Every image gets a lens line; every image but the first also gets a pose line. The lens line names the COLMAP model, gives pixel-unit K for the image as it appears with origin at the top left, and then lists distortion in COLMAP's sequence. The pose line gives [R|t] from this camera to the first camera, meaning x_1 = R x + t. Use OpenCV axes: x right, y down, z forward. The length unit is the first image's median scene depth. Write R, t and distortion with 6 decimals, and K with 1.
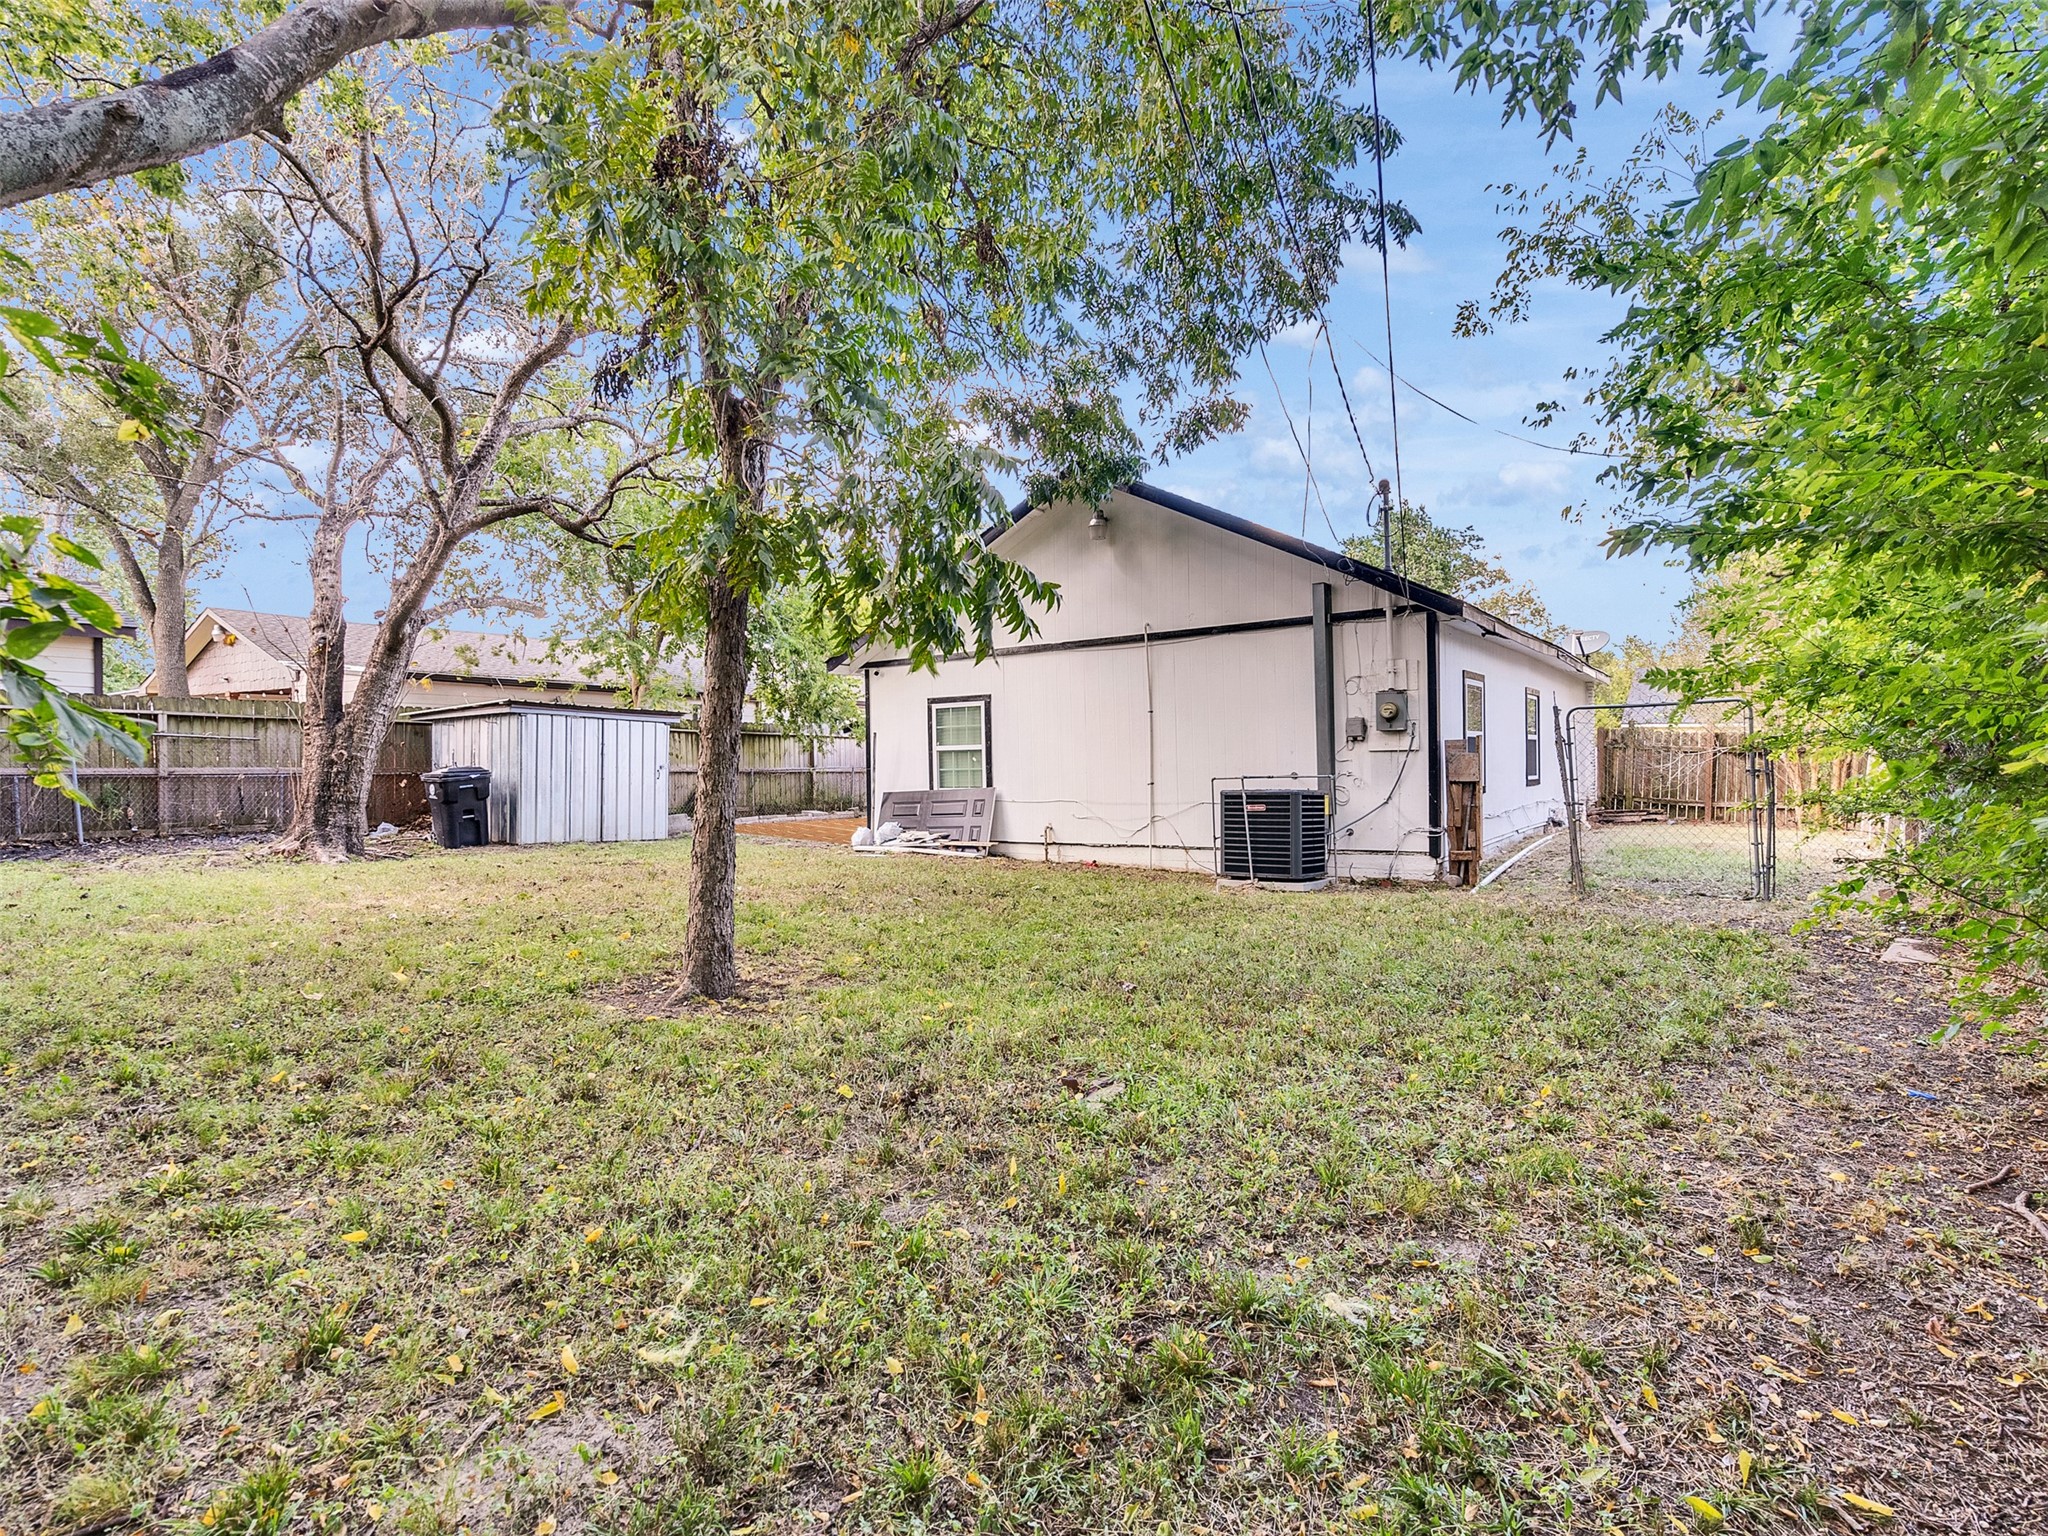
lens RADIAL K [[1045.4, 0, 1009.2], [0, 1045.4, 777.0], [0, 0, 1]] dist [0.005351, 0.000434]
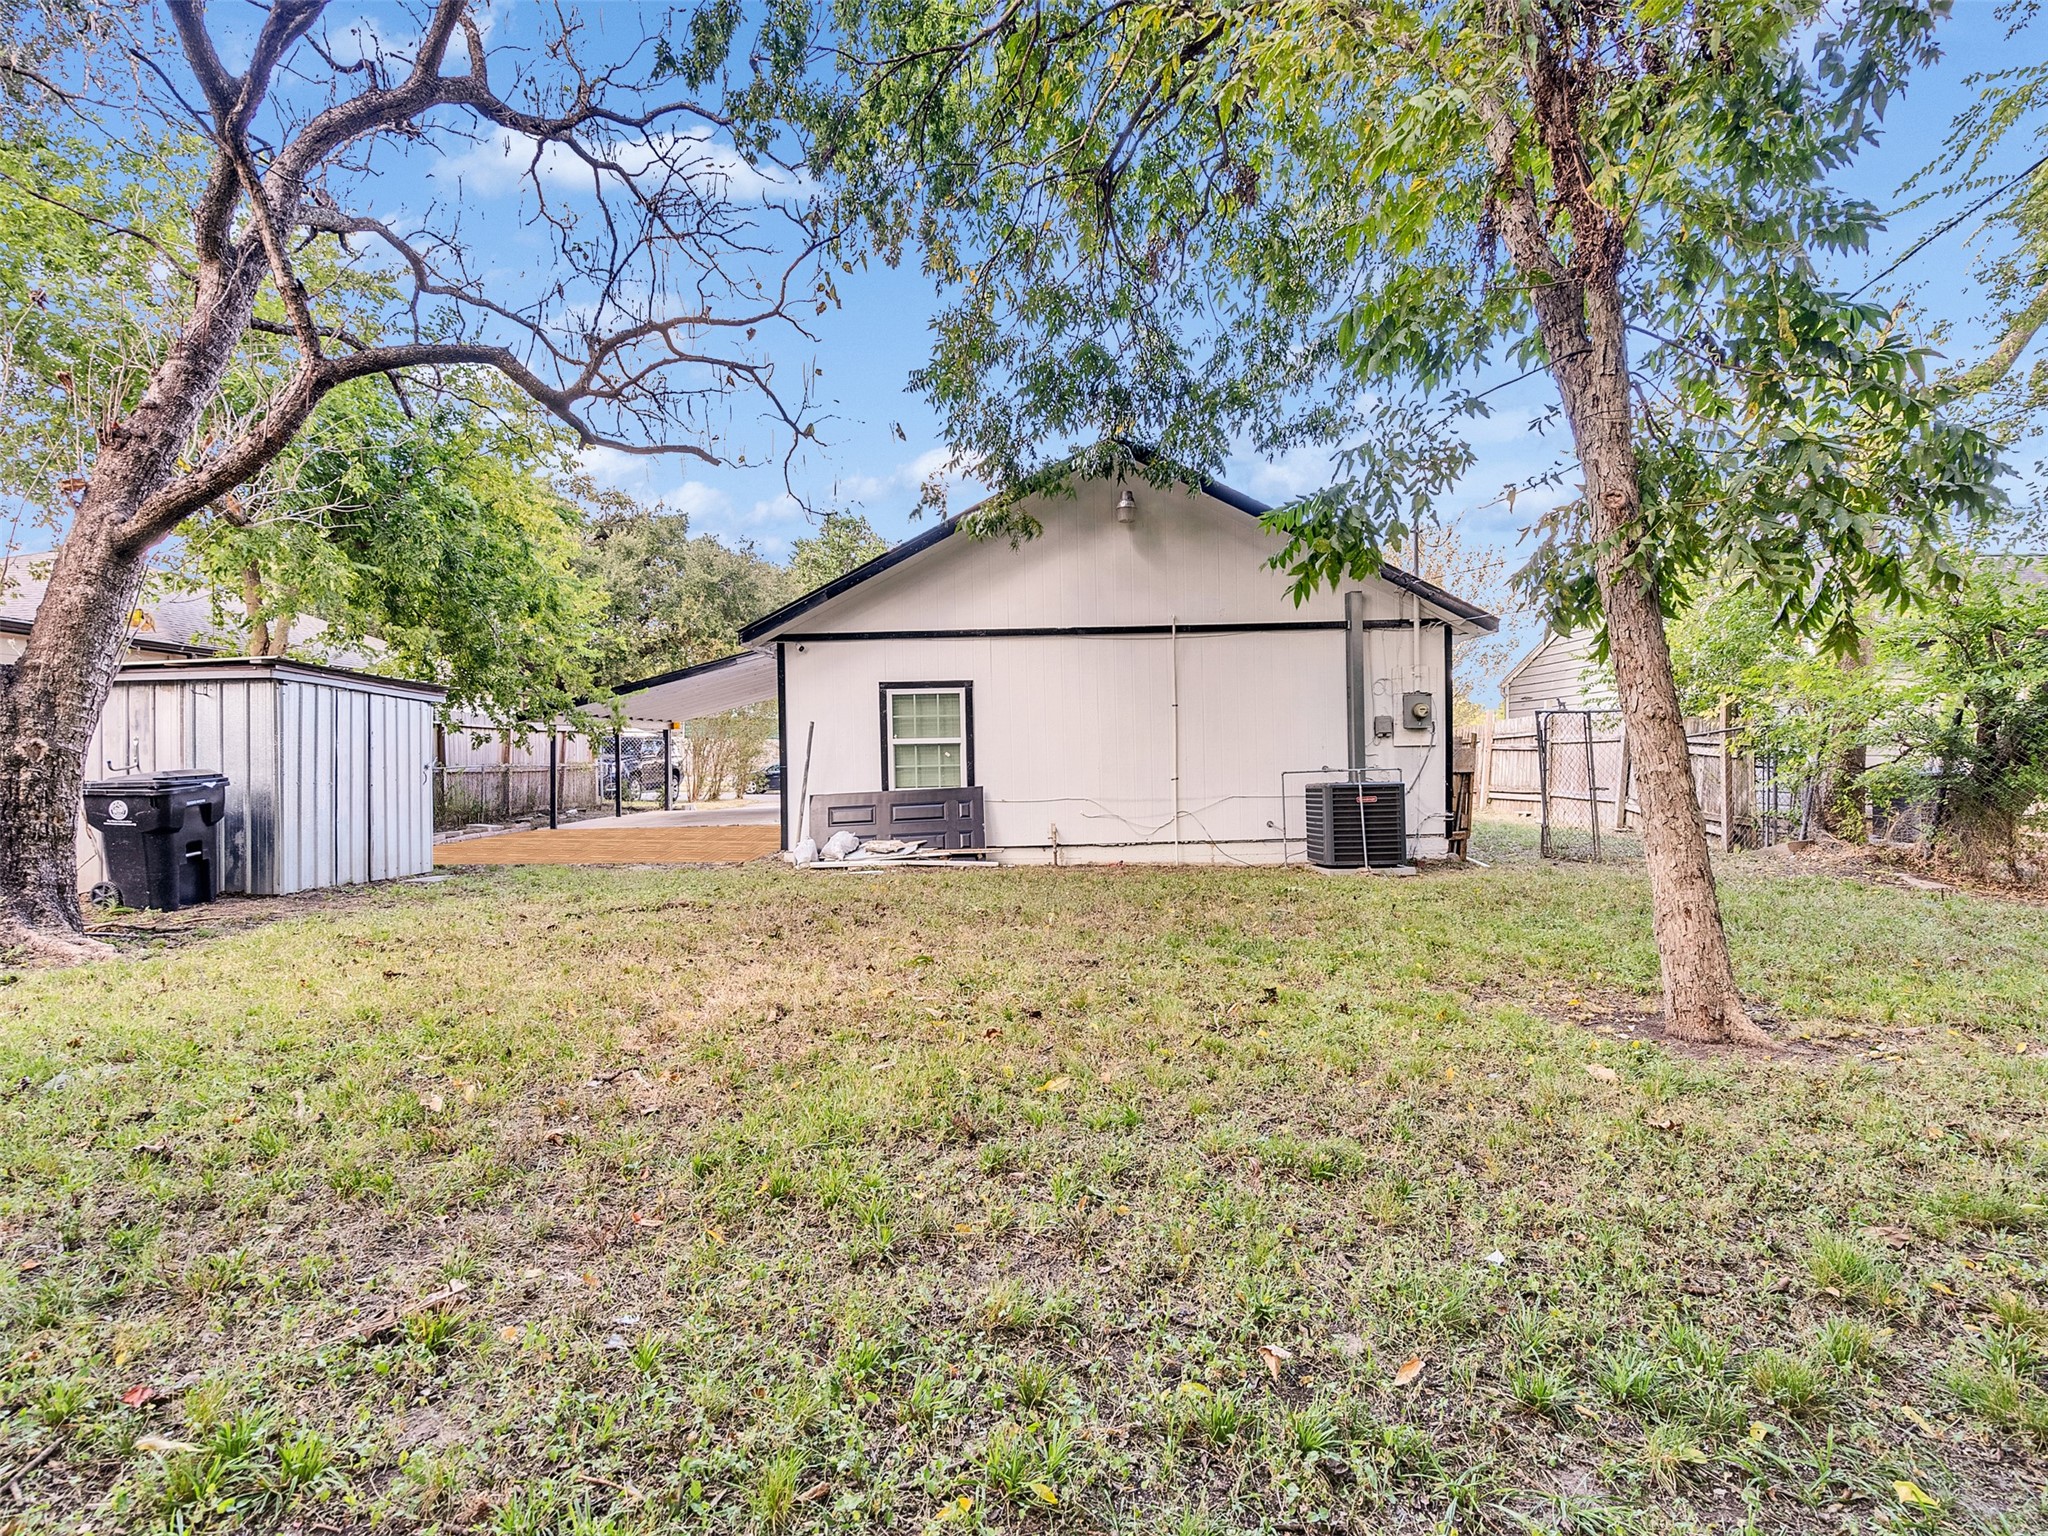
lens RADIAL K [[1045.4, 0, 1009.2], [0, 1045.4, 777.0], [0, 0, 1]] dist [0.005351, 0.000434]
pose [[0.806139, -0.014098, 0.591559, -0.568709], [0.011952, 0.999900, 0.007543, -0.004552], [-0.591606, 0.000989, 0.806226, 0.300067]]
